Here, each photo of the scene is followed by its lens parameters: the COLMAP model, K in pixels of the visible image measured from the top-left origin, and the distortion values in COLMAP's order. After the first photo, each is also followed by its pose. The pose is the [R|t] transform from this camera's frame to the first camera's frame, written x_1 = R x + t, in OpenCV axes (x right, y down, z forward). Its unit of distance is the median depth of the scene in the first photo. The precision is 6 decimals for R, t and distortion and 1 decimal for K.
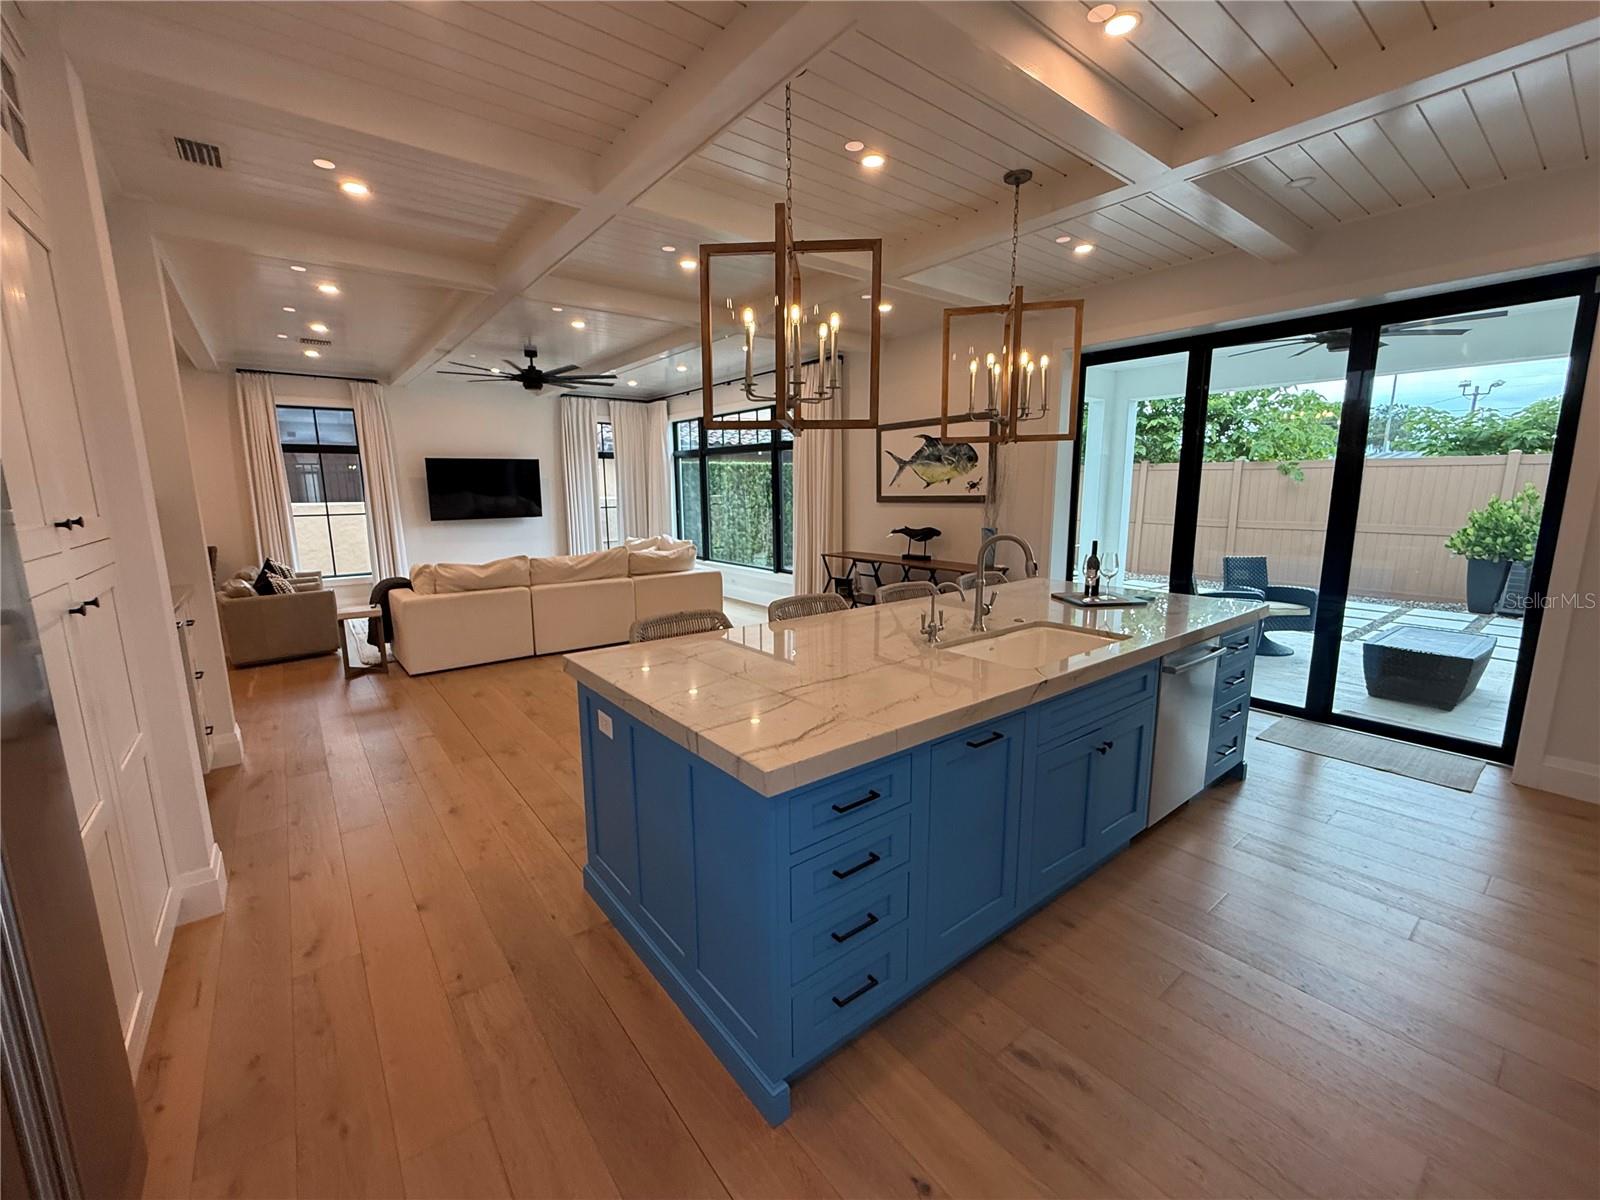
lens RADIAL K [[654.8, 0, 801.6], [0, 654.8, 598.9], [0, 0, 1]] dist [0.000399, 0.000448]
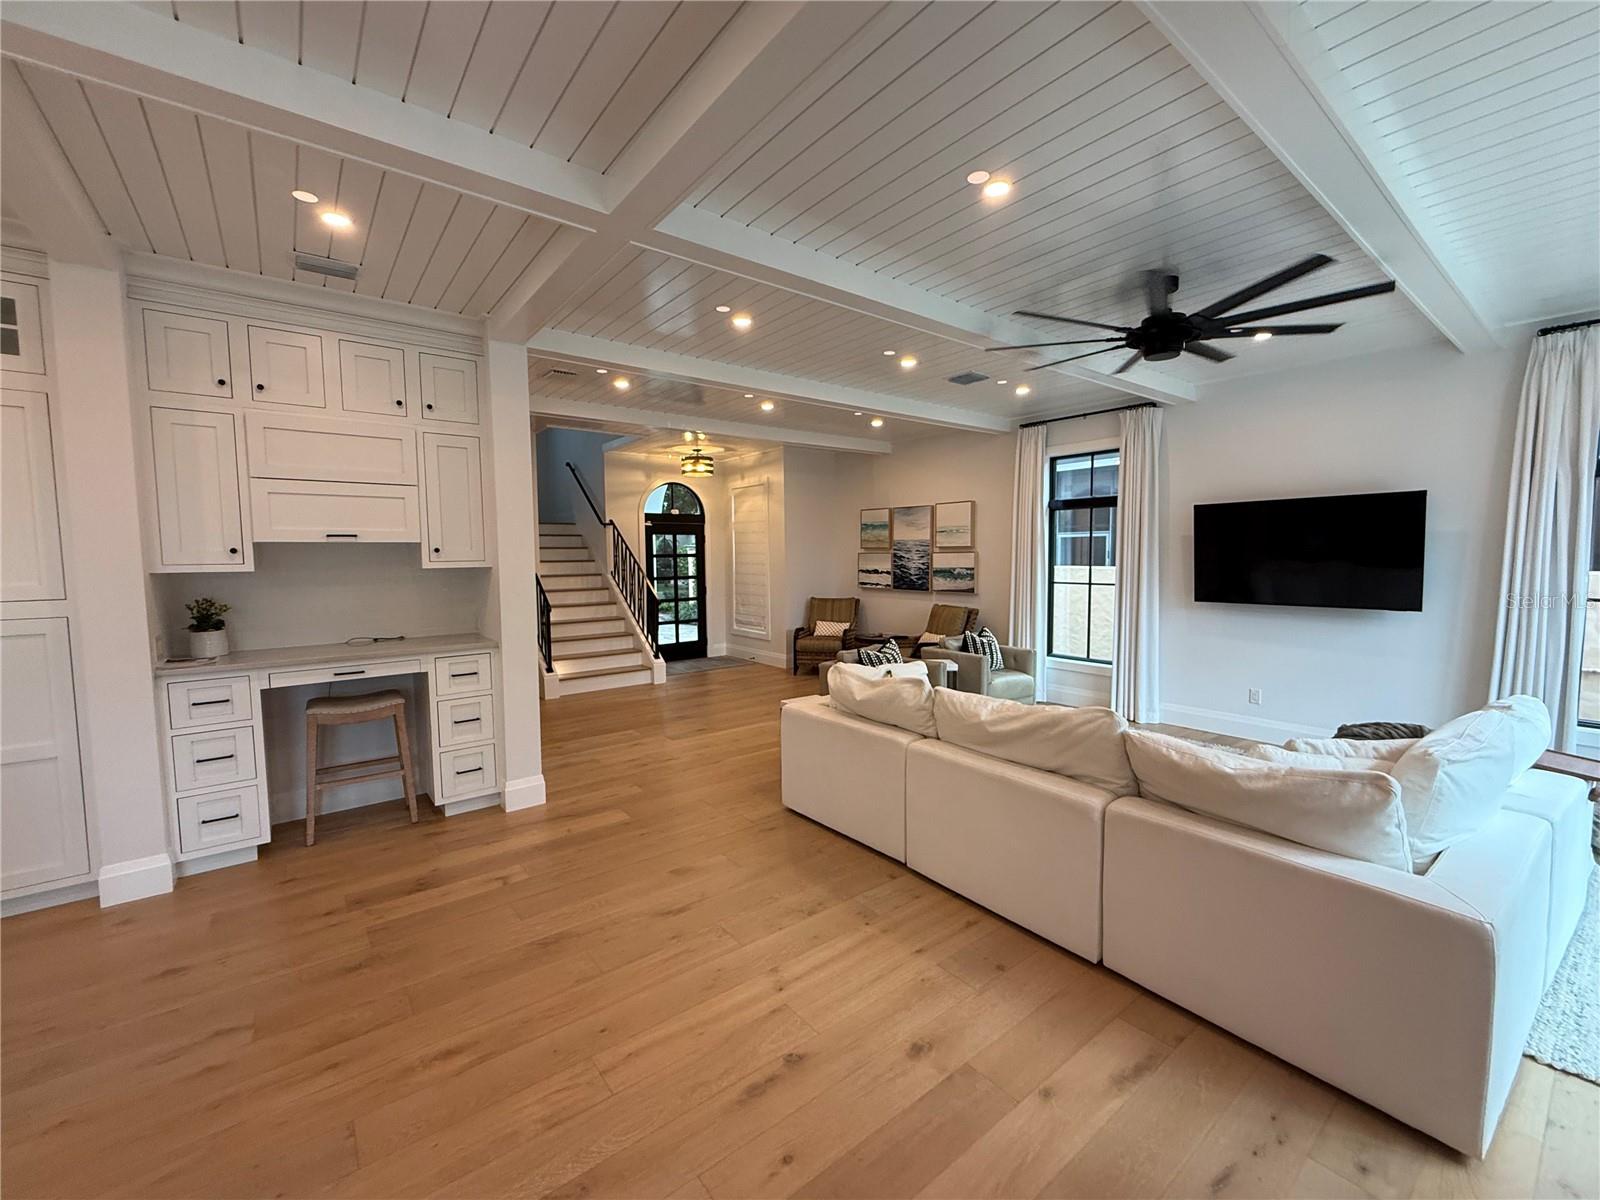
lens RADIAL K [[654.8, 0, 801.6], [0, 654.8, 598.9], [0, 0, 1]] dist [0.000399, 0.000448]
pose [[-0.005269, 0.079999, -0.996781, 0.098650], [-0.161247, 0.983682, 0.079800, -0.138673], [0.986900, 0.161149, 0.007716, 0.769000]]
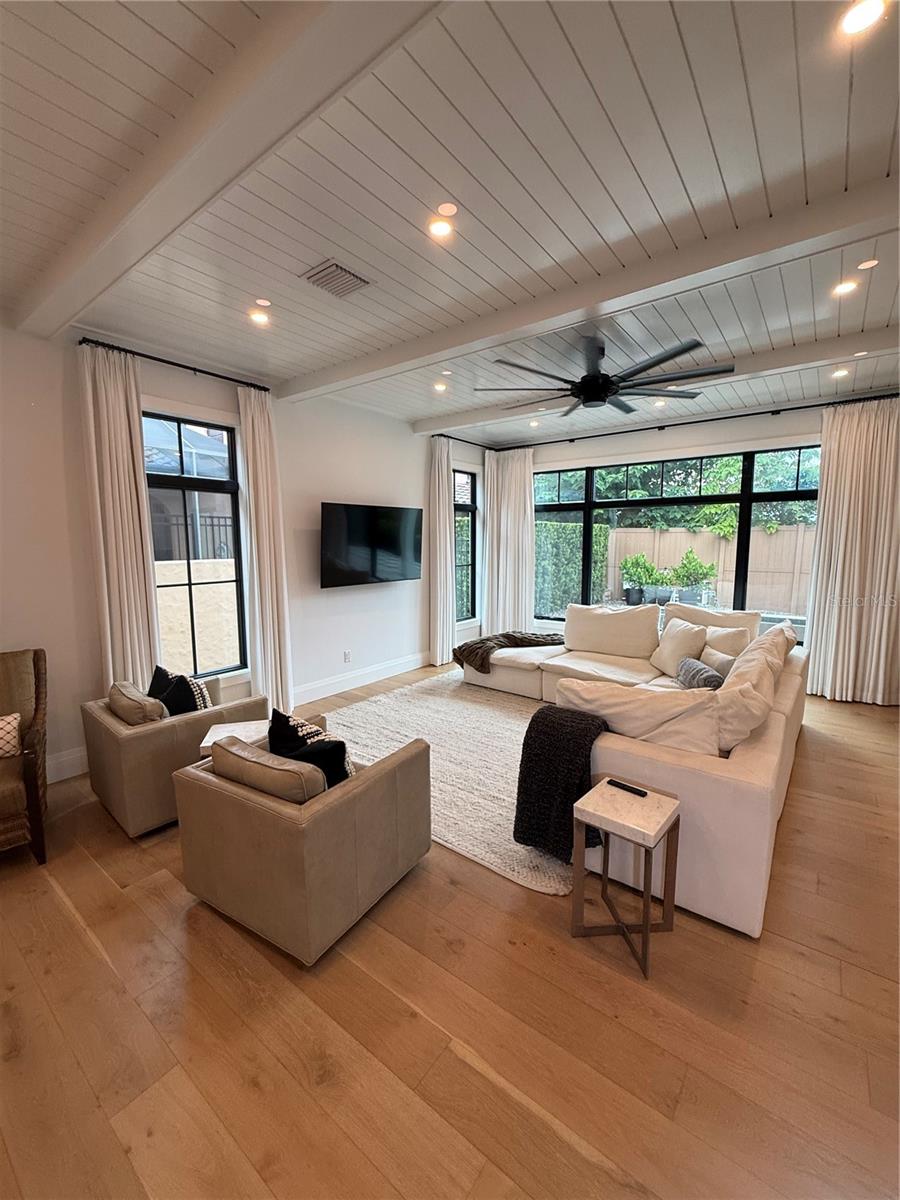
lens RADIAL K [[491.1, 0, 451.1], [0, 491.1, 601.0], [0, 0, 1]] dist [0.000399, 0.000448]
pose [[0.969595, -0.024148, 0.243521, -0.700552], [0.037018, 0.998141, -0.048413, -0.092123], [-0.241899, 0.055956, 0.968687, 0.548045]]
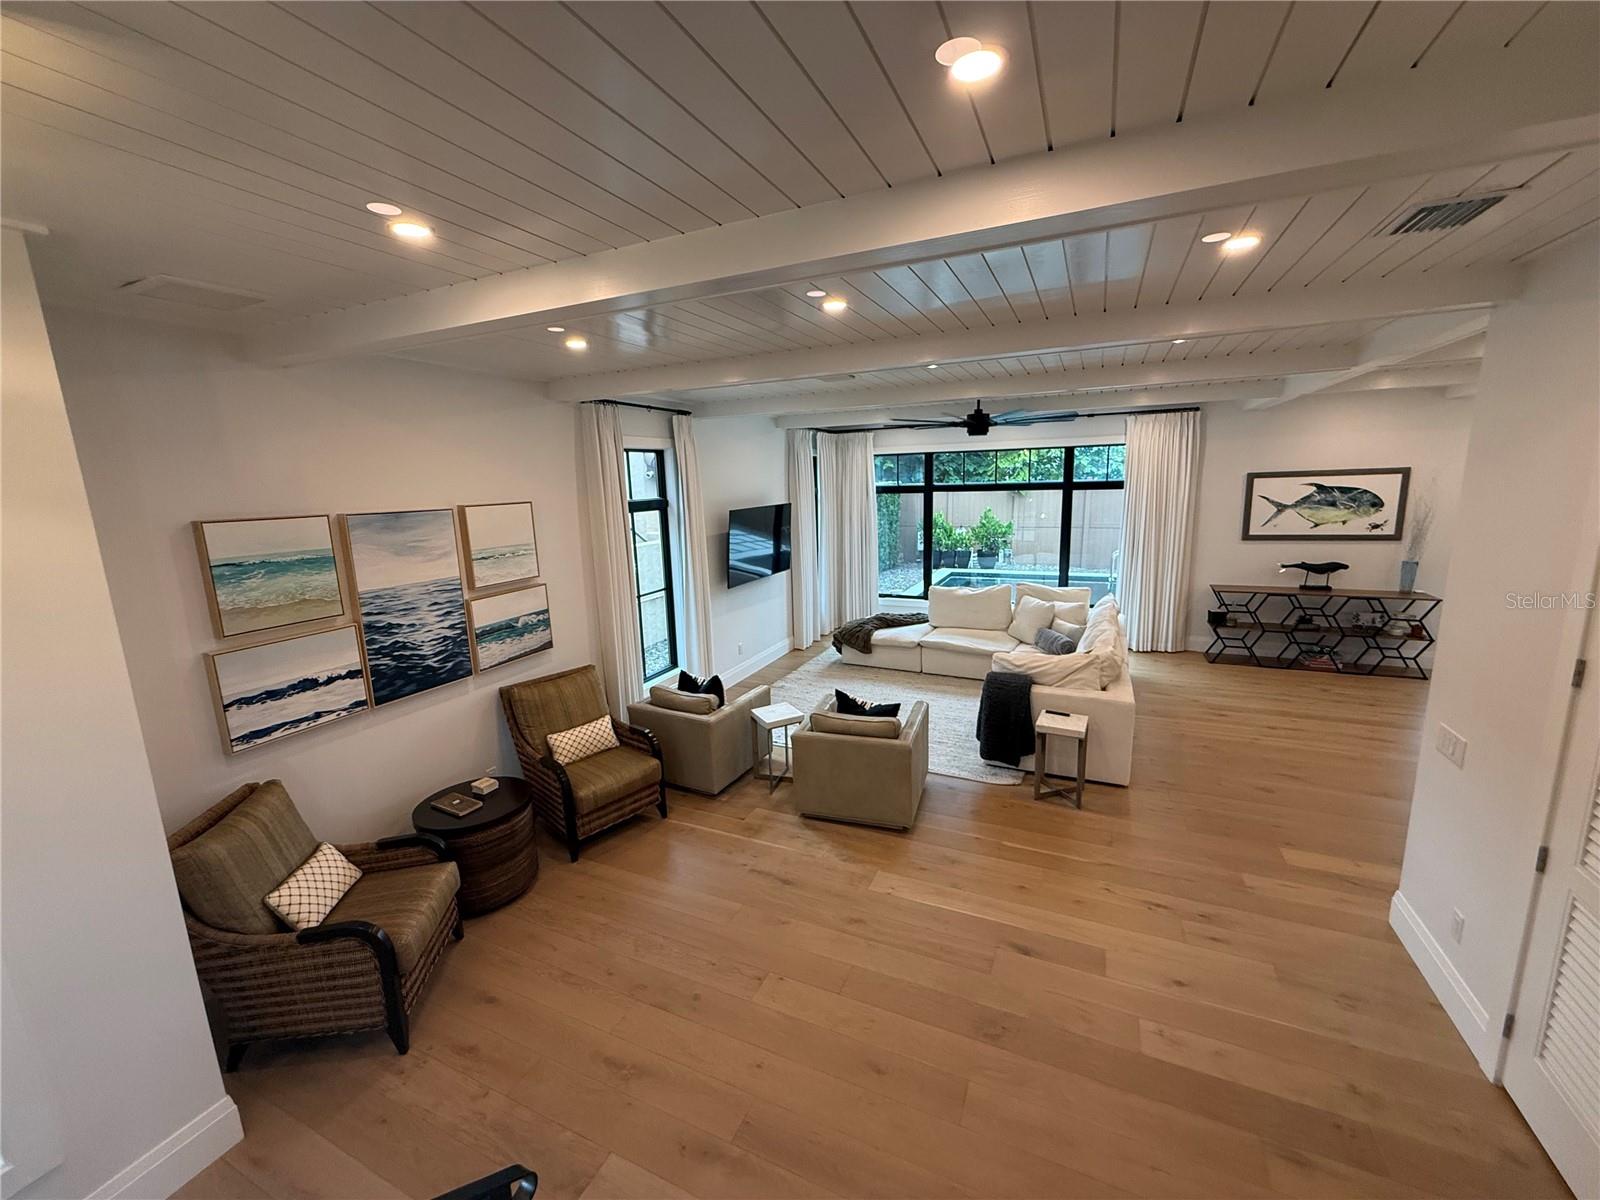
lens RADIAL K [[638.0, 0, 796.8], [0, 638.0, 598.4], [0, 0, 1]] dist [0.002068, 0.000057]
pose [[0.892953, -0.102074, 0.438424, -1.041862], [0.099108, 0.994633, 0.029714, -0.153586], [-0.439104, 0.016919, 0.898277, 0.342697]]
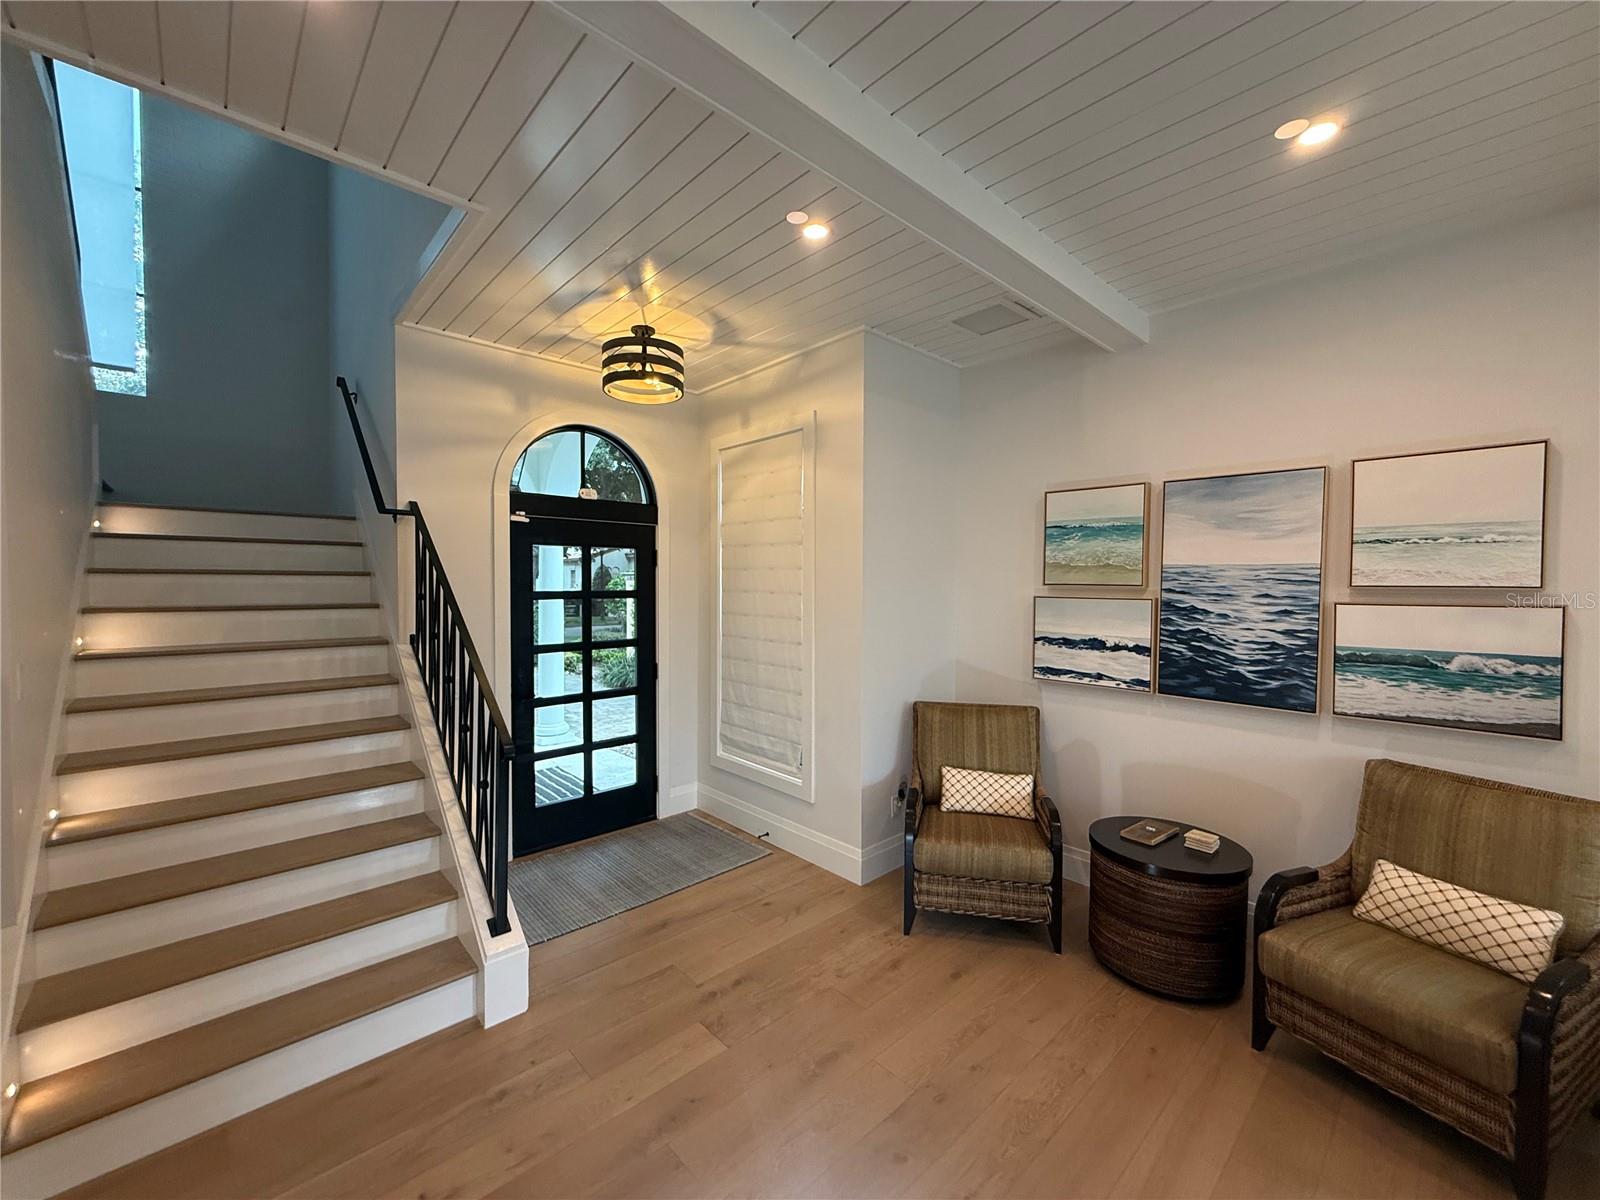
lens RADIAL K [[638.0, 0, 796.8], [0, 638.0, 598.4], [0, 0, 1]] dist [0.002068, 0.000057]
pose [[0.078909, 0.035106, -0.996263, -0.694708], [-0.175431, 0.984272, 0.020789, -0.117544], [0.981324, 0.173135, 0.083827, 0.640735]]
